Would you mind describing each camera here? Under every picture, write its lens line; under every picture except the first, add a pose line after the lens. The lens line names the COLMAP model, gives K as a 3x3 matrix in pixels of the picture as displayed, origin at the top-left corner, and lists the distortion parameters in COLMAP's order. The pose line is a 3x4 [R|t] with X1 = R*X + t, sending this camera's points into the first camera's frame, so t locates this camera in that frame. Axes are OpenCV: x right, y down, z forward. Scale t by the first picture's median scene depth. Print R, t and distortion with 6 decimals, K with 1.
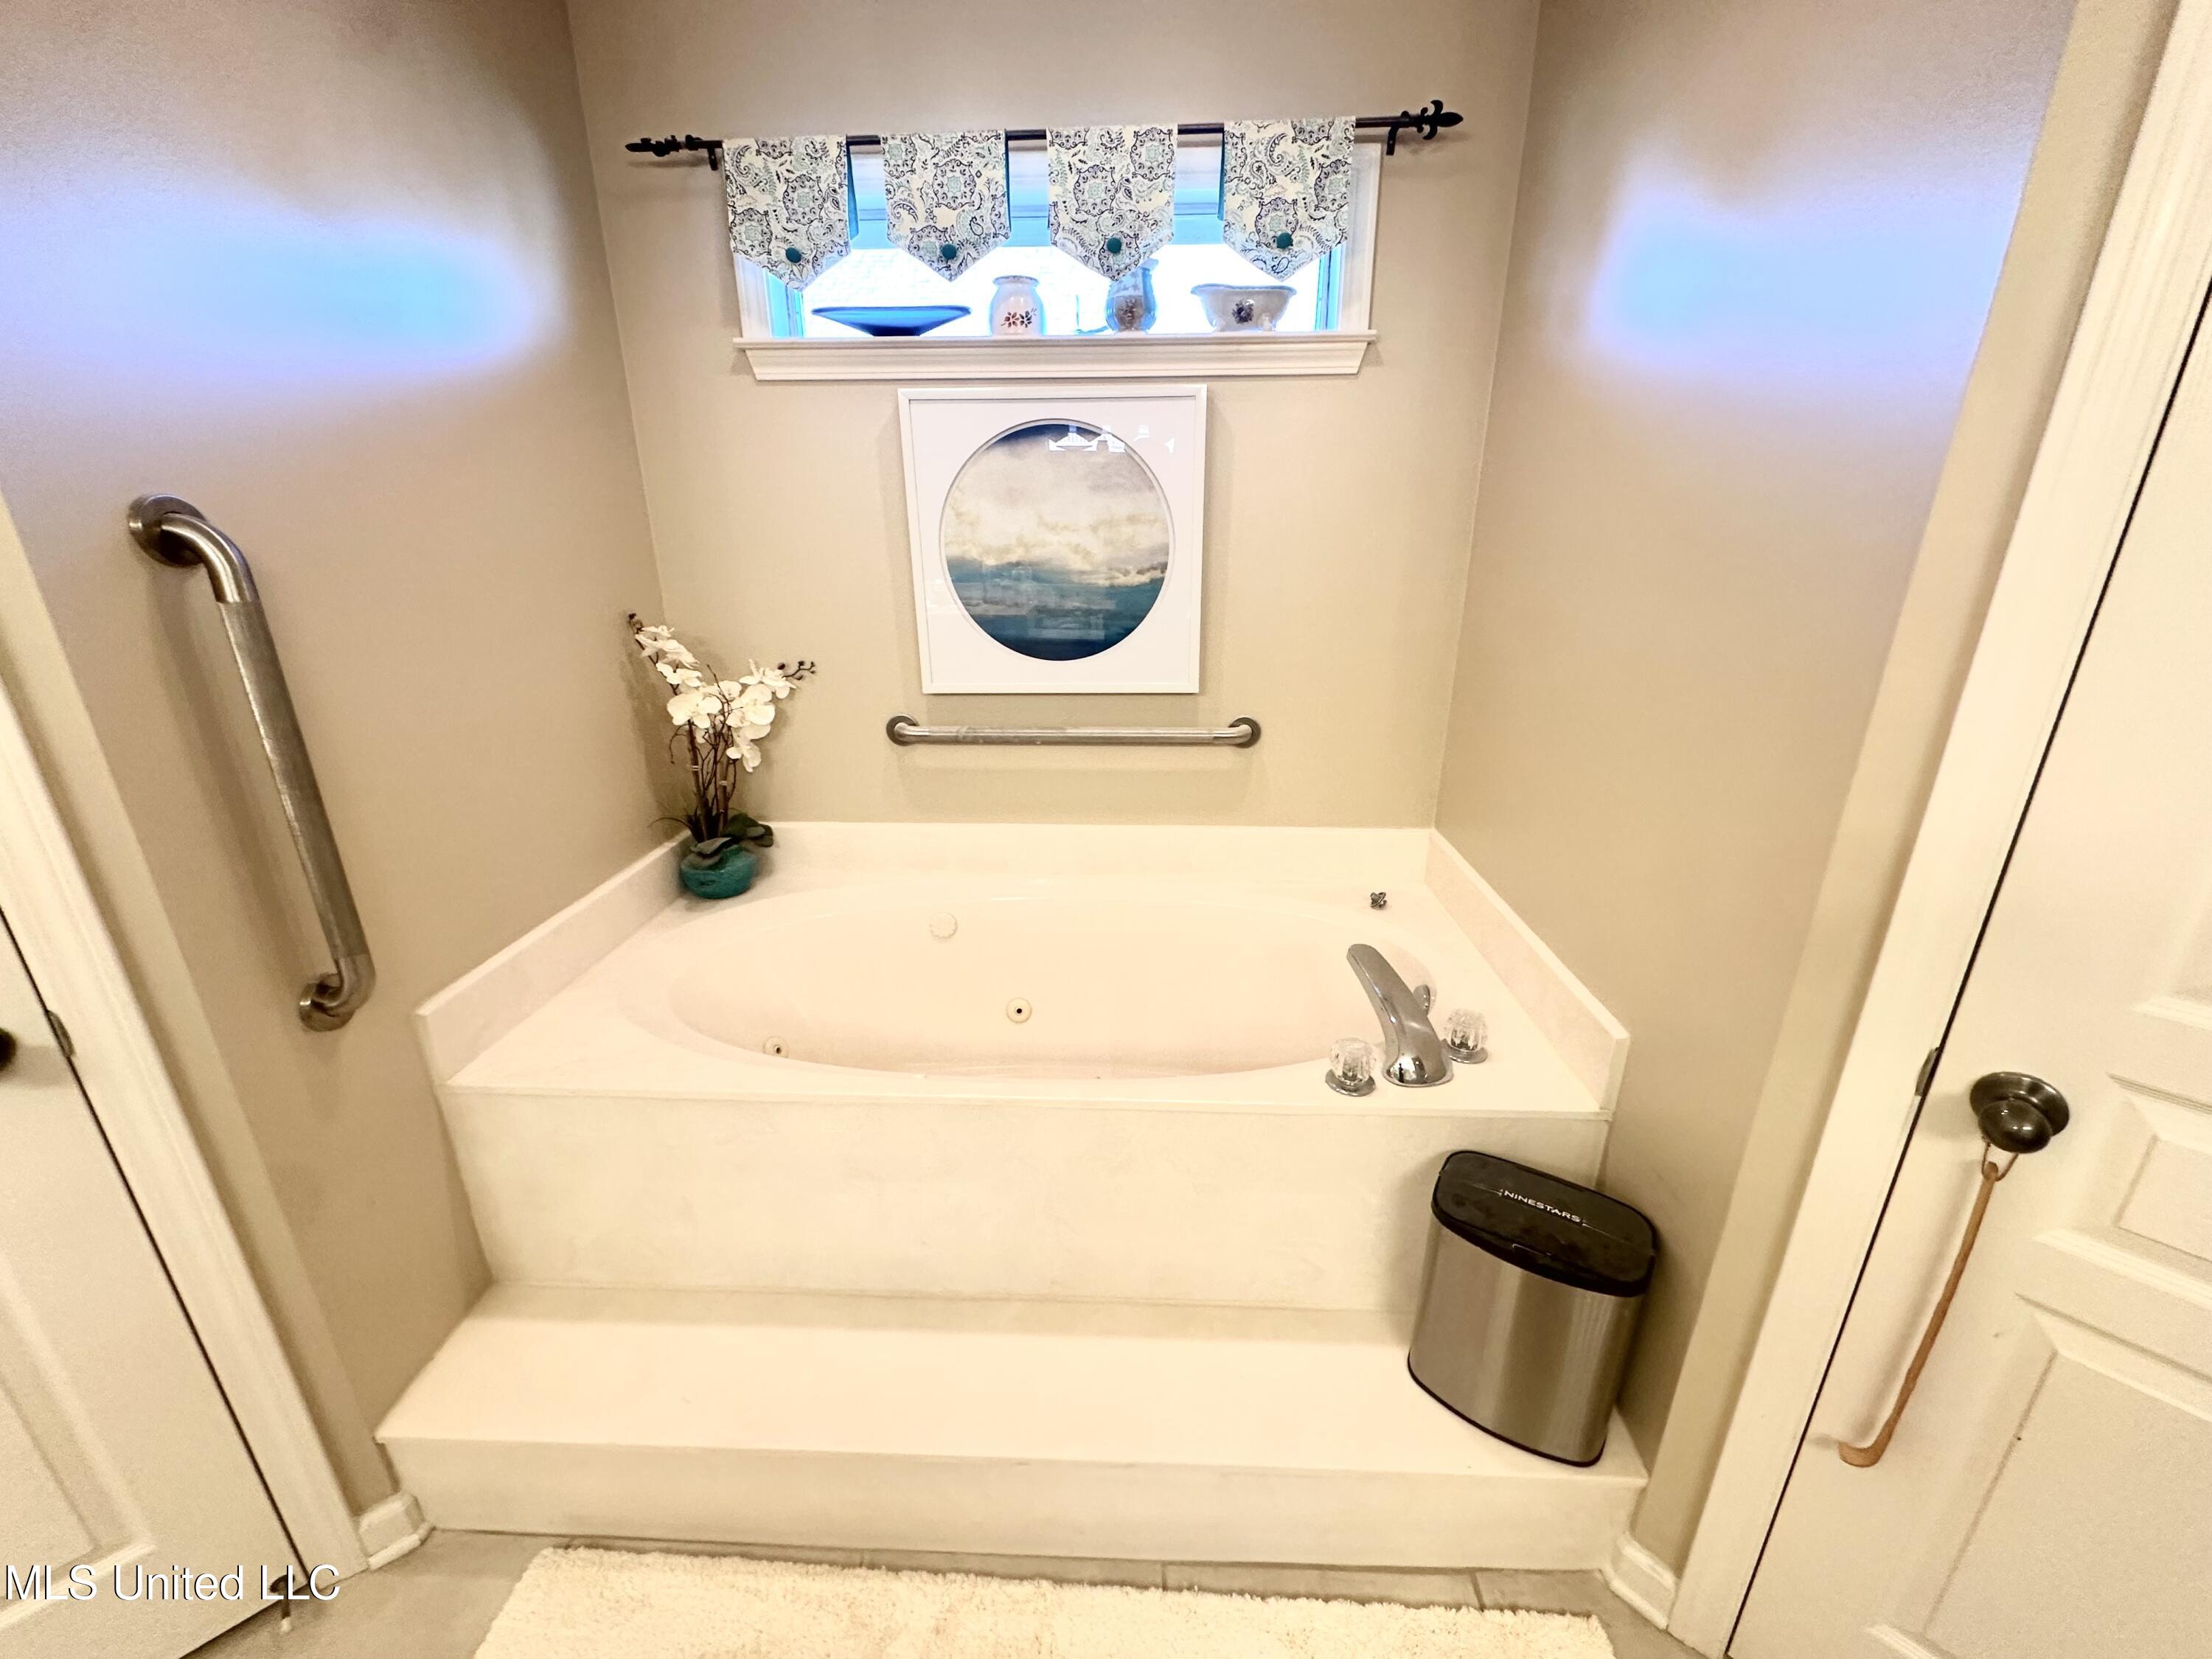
lens RADIAL K [[879.6, 0, 1094.3], [0, 879.6, 831.0], [0, 0, 1]] dist [-0.001649, 0.000184]
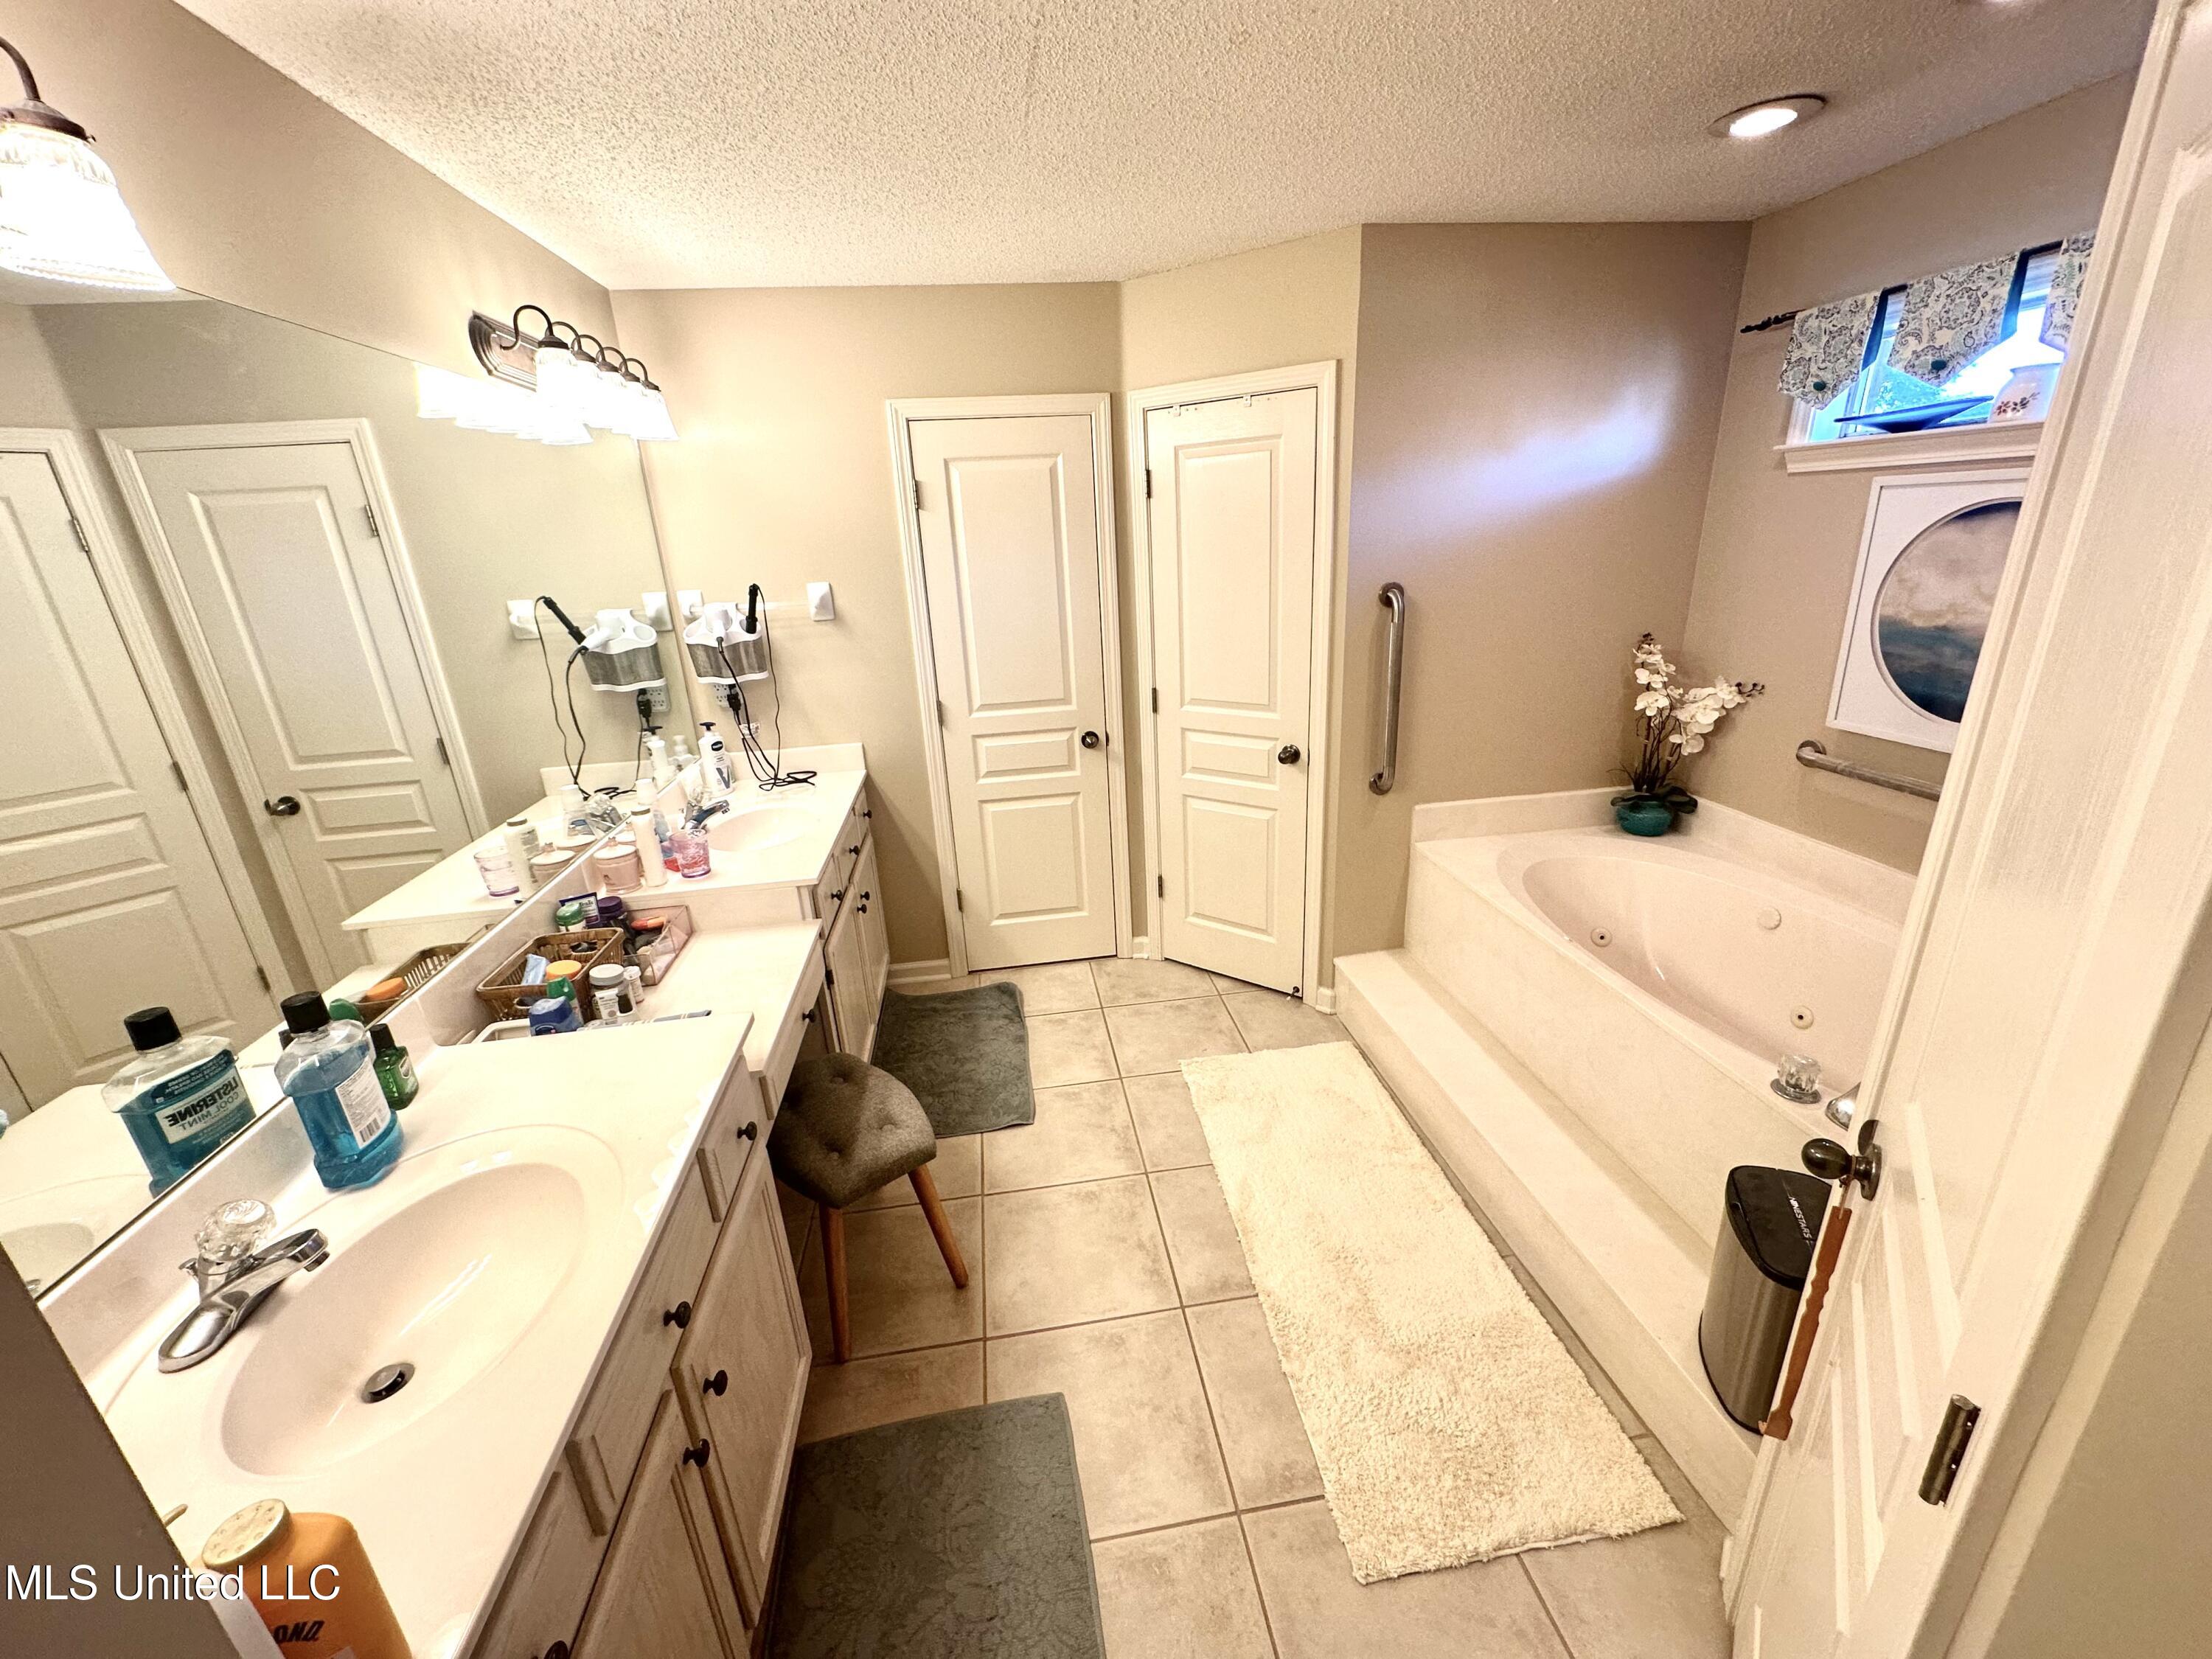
lens RADIAL K [[879.6, 0, 1117.7], [0, 879.6, 826.0], [0, 0, 1]] dist [-0.001649, 0.000184]
pose [[0.189904, 0.310940, -0.931264, 0.861250], [-0.280999, 0.926059, 0.251901, -0.069990], [0.940732, 0.213847, 0.263236, -0.200214]]
